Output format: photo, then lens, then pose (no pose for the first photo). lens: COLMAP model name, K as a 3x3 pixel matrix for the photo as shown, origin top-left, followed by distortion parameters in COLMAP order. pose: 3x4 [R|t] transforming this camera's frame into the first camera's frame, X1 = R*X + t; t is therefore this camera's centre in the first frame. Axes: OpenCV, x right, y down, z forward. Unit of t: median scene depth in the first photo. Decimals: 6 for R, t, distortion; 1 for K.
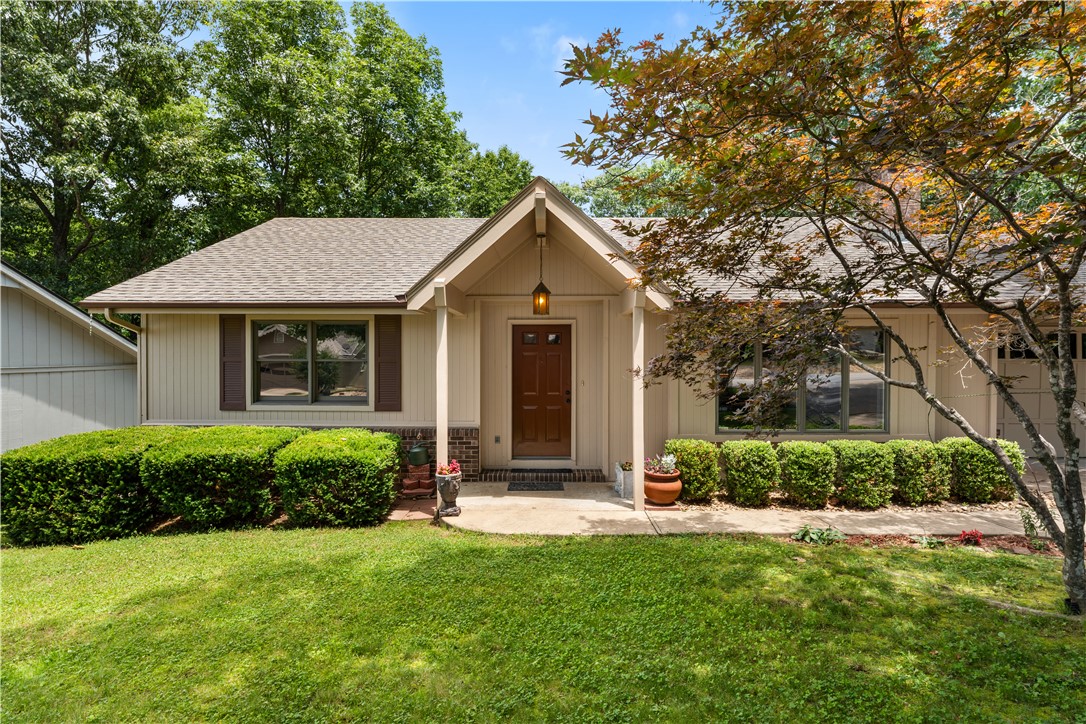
lens RADIAL K [[589.1, 0, 543.1], [0, 589.1, 370.7], [0, 0, 1]] dist [0.004683, -0.000844]
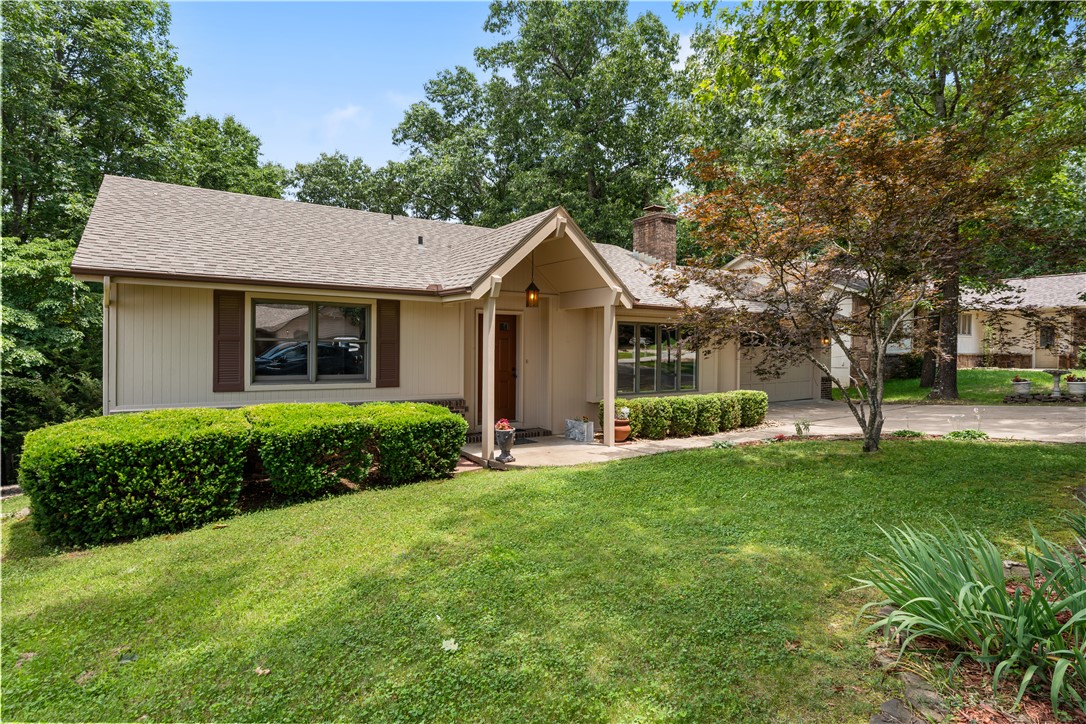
lens RADIAL K [[589.1, 0, 543.7], [0, 589.1, 354.8], [0, 0, 1]] dist [0.004683, -0.000844]
pose [[0.815427, 0.002374, 0.578855, -0.793855], [0.007772, 0.999857, -0.015049, 0.032190], [-0.578808, 0.016770, 0.815291, -0.083012]]
